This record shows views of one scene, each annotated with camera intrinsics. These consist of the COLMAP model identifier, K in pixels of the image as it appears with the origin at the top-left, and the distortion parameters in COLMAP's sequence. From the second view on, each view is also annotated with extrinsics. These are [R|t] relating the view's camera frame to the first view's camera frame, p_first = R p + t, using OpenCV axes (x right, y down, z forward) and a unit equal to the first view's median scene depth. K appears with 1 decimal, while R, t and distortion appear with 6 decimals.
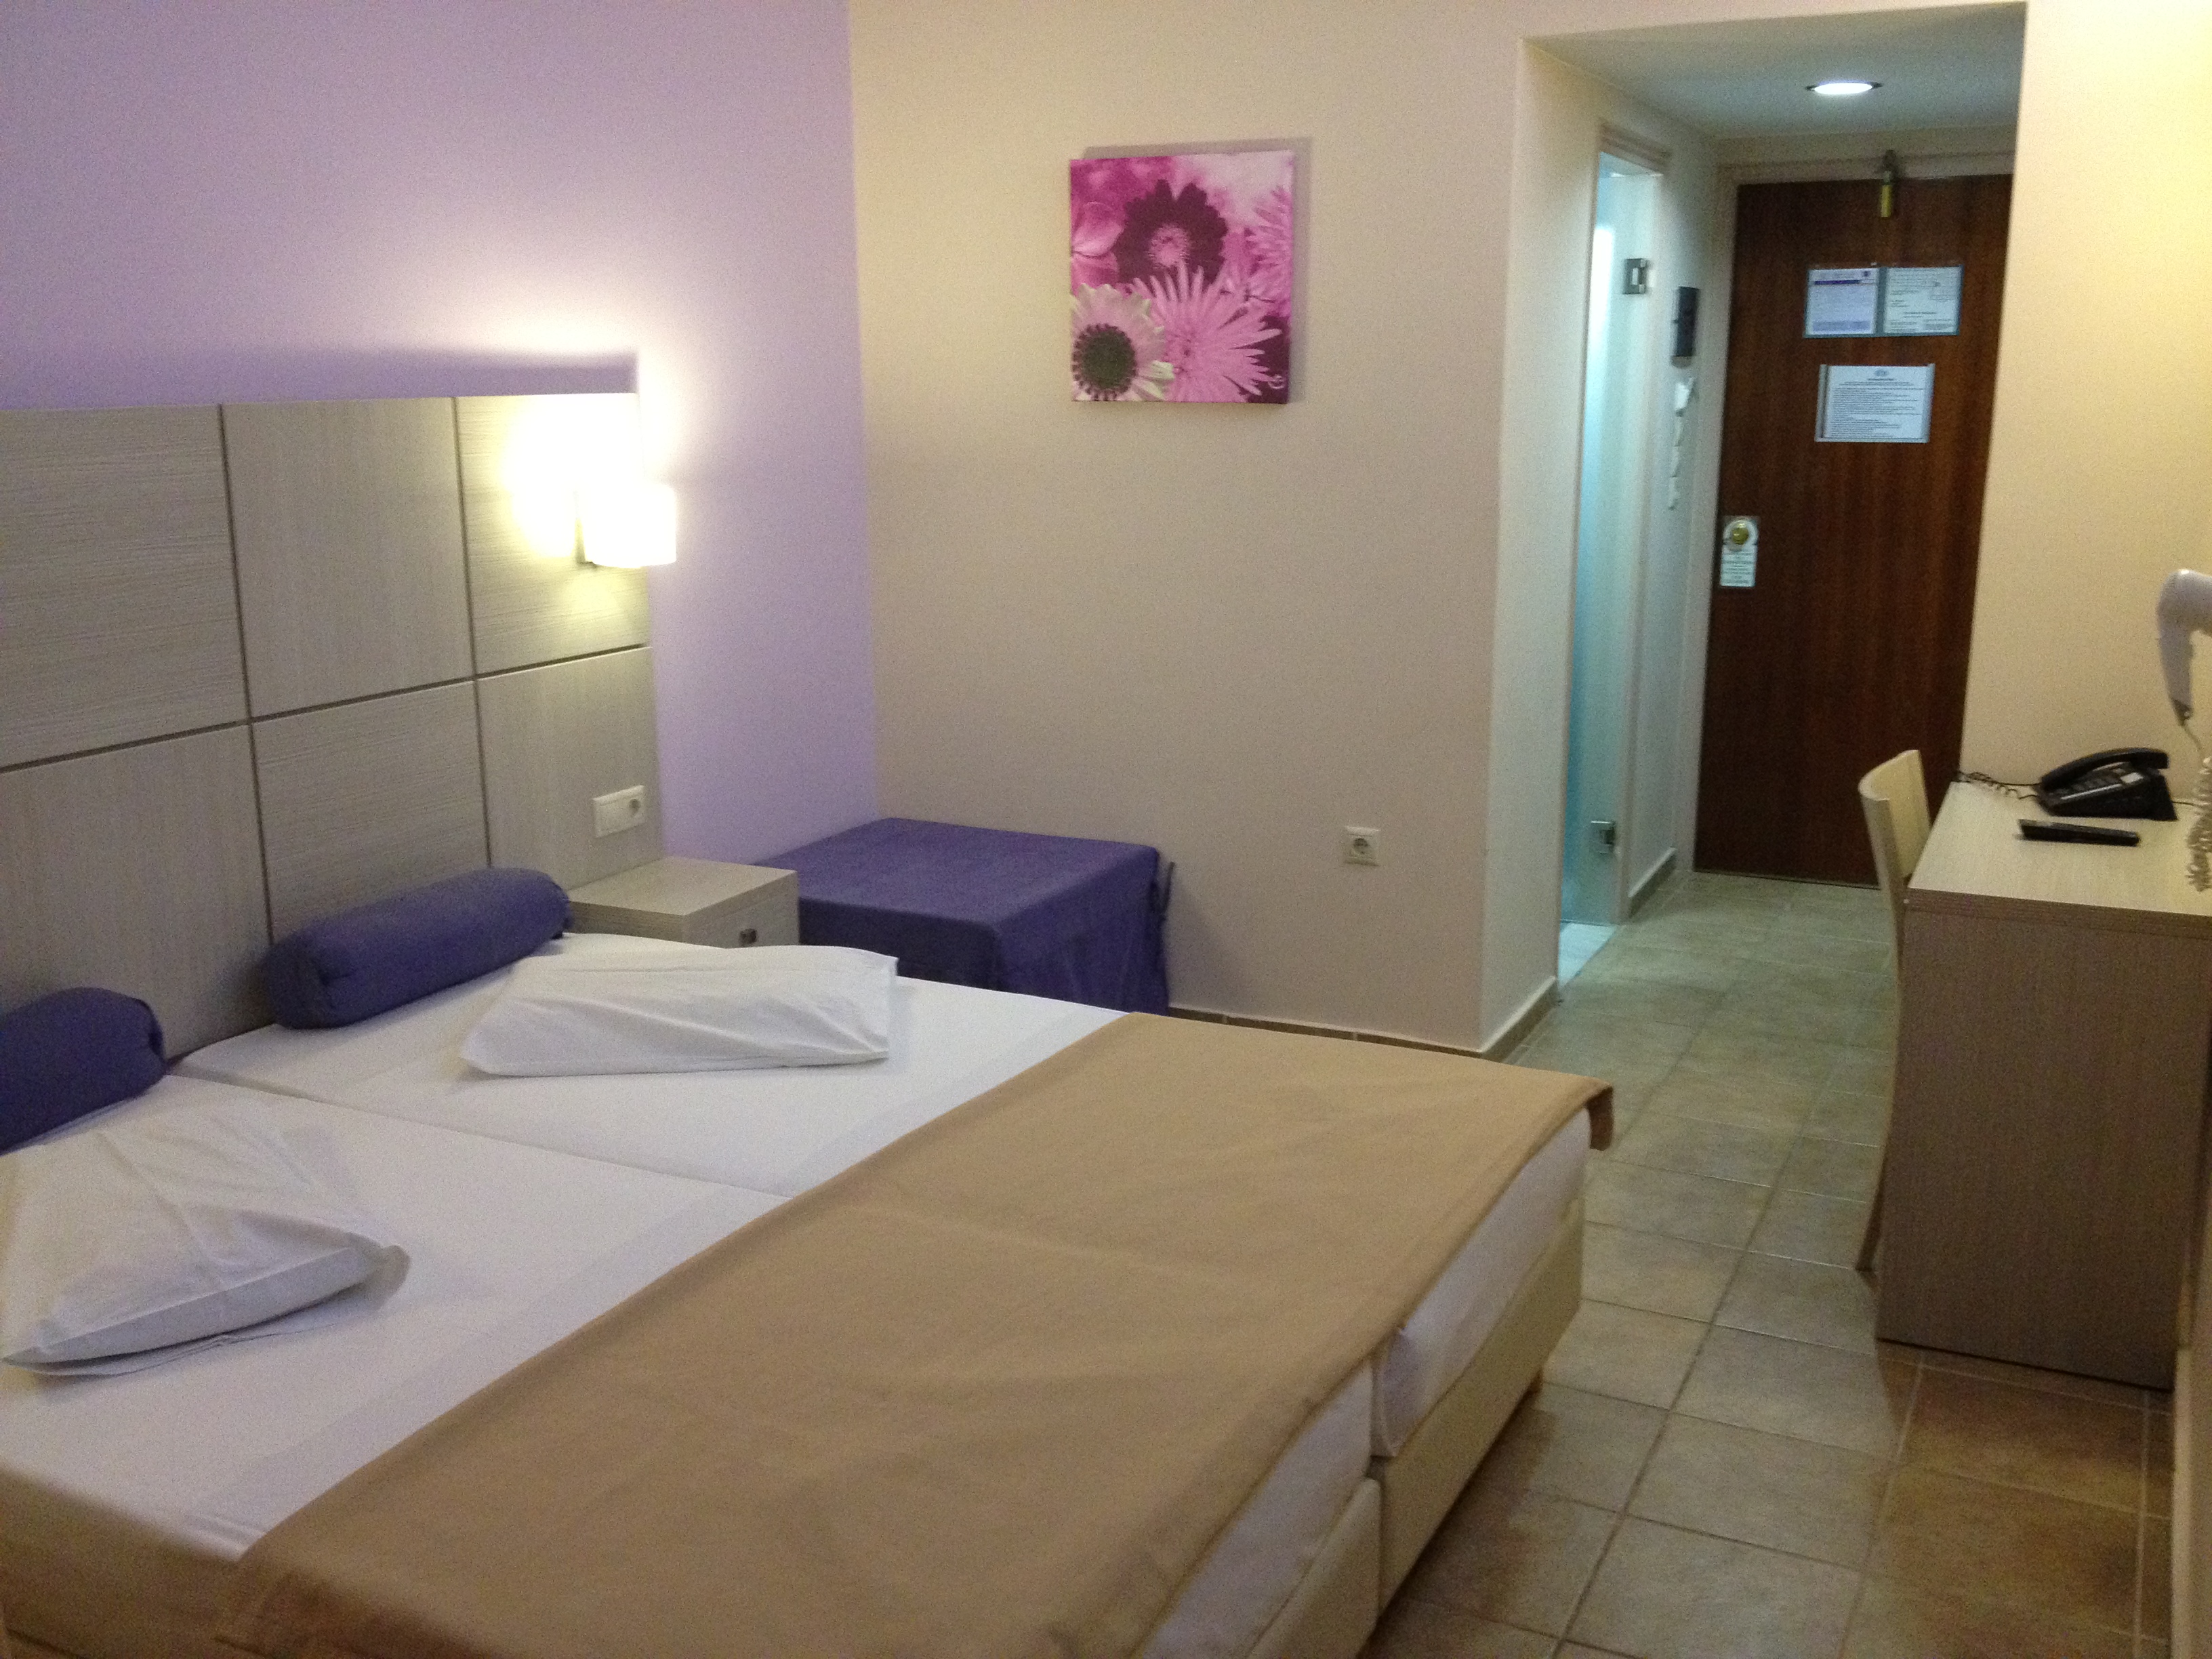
lens RADIAL K [[2154.0, 0, 1106.0], [0, 2154.0, 829.5], [0, 0, 1]] dist [0.264650, -0.576621]
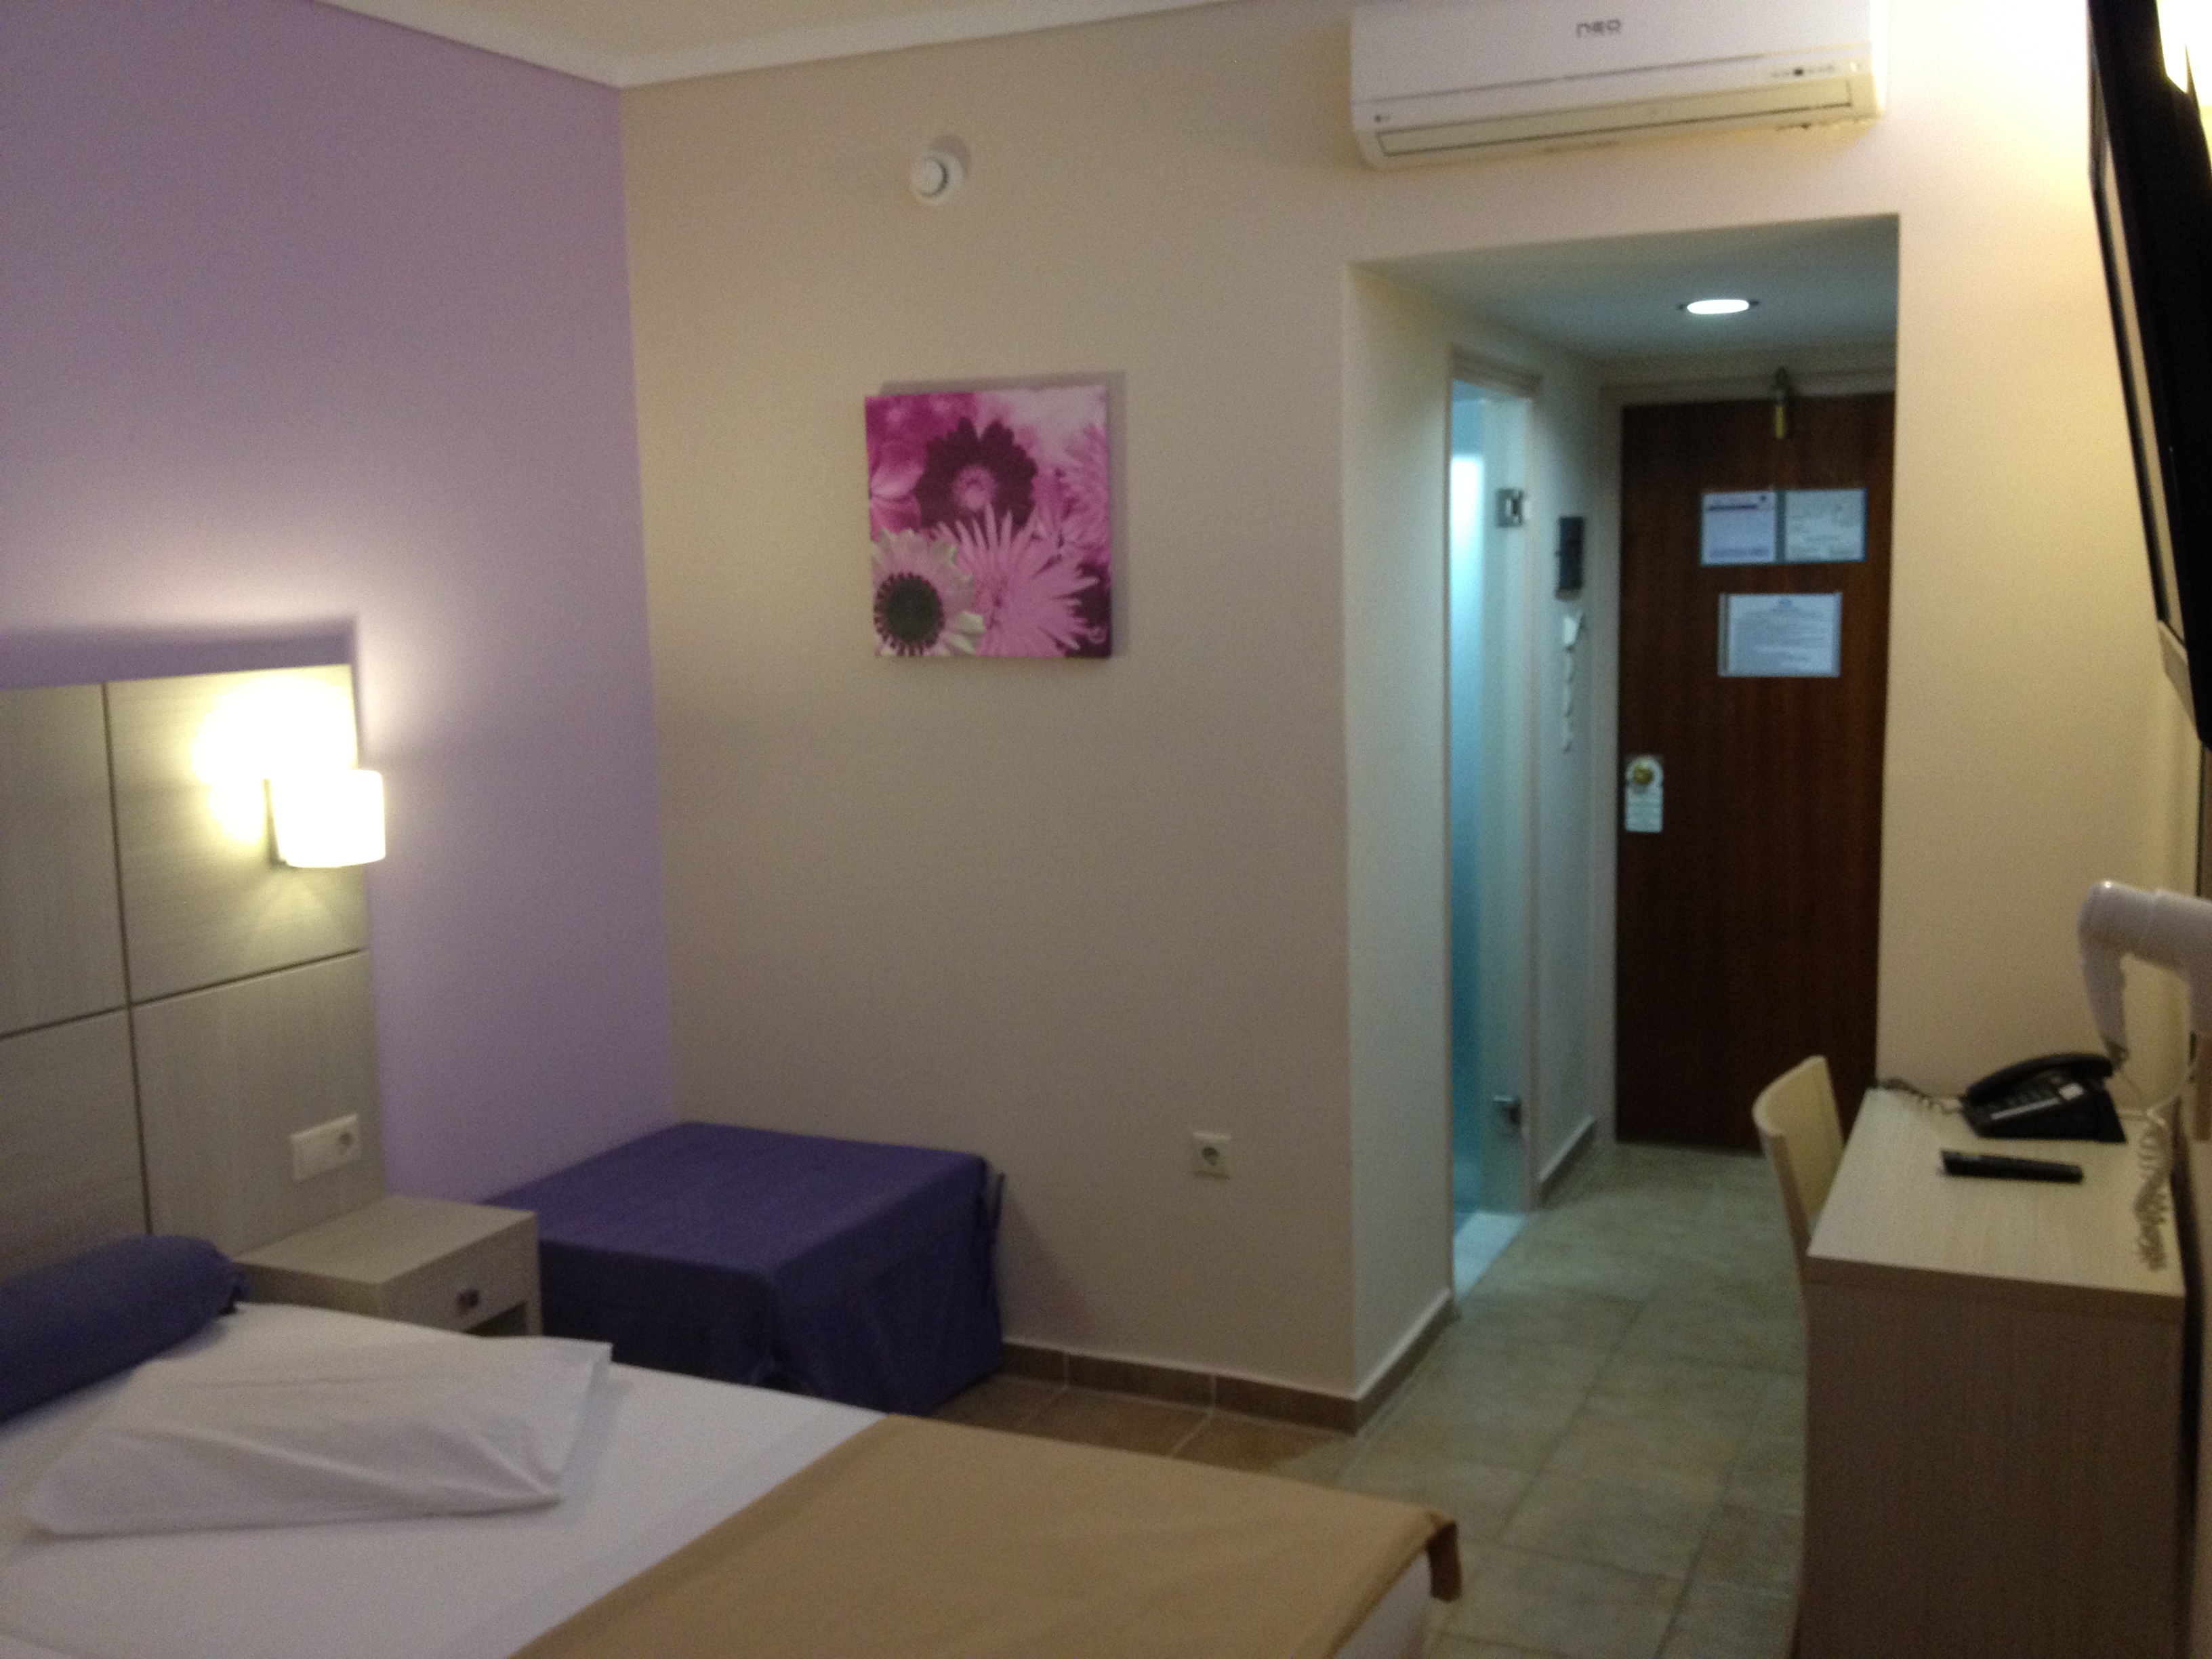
lens RADIAL K [[2175.5, 0, 1106.0], [0, 2175.5, 829.5], [0, 0, 1]] dist [0.247849, -0.587960]
pose [[0.999688, -0.020231, 0.014617, 0.065632], [0.021471, 0.995679, -0.090347, -0.043916], [-0.012726, 0.090633, 0.995803, 0.114590]]
